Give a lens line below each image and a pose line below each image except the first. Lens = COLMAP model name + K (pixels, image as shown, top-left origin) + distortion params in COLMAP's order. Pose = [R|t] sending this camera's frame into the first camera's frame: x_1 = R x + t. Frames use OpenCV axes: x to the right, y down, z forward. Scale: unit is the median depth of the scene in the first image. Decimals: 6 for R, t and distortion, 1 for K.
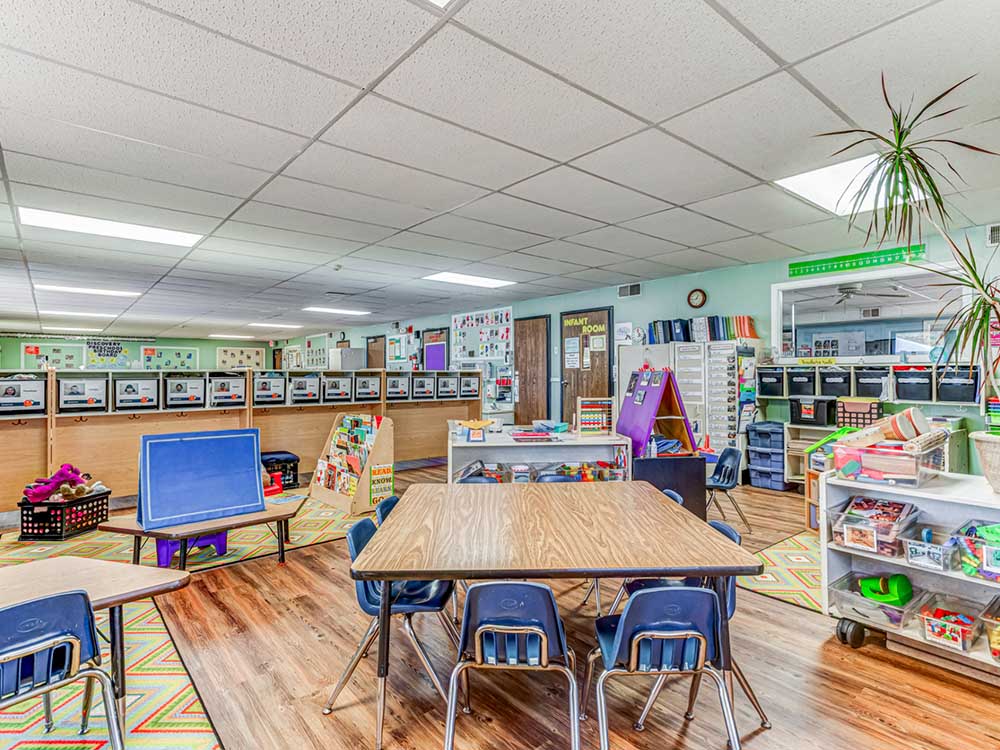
lens RADIAL K [[536.4, 0, 498.9], [0, 536.4, 376.3], [0, 0, 1]] dist [-0.005706, -0.000278]
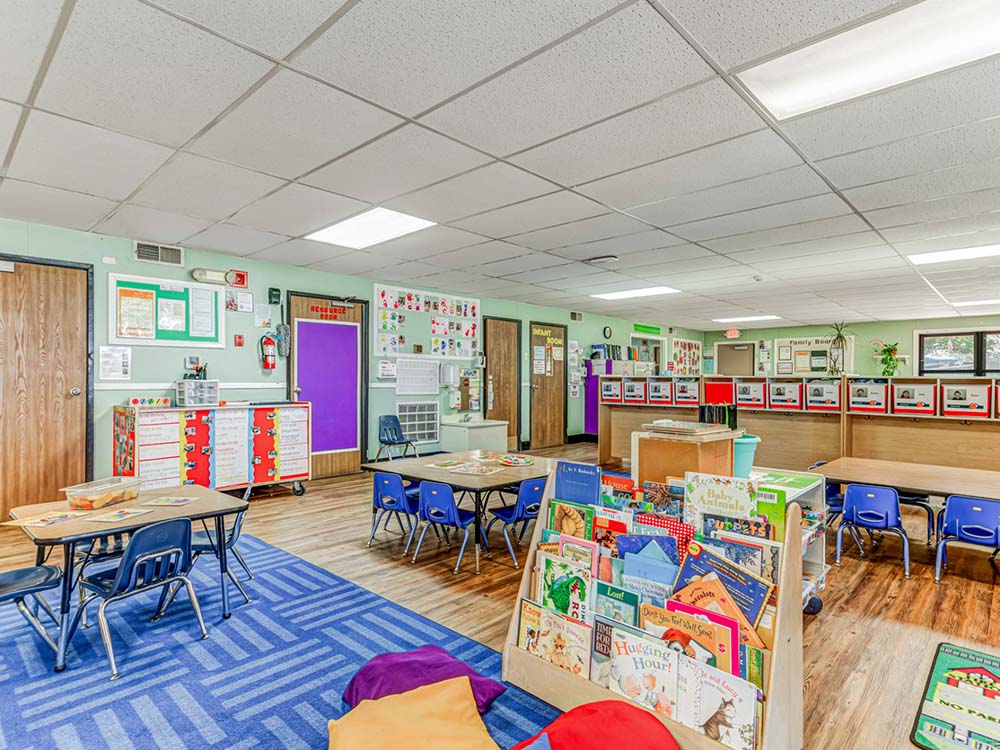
lens RADIAL K [[536.4, 0, 498.8], [0, 536.4, 378.5], [0, 0, 1]] dist [-0.005706, -0.000278]
pose [[-0.114027, 0.007199, 0.993452, -0.867641], [-0.000495, 0.999973, -0.007303, 0.002612], [-0.993478, -0.001324, -0.114020, 1.103515]]
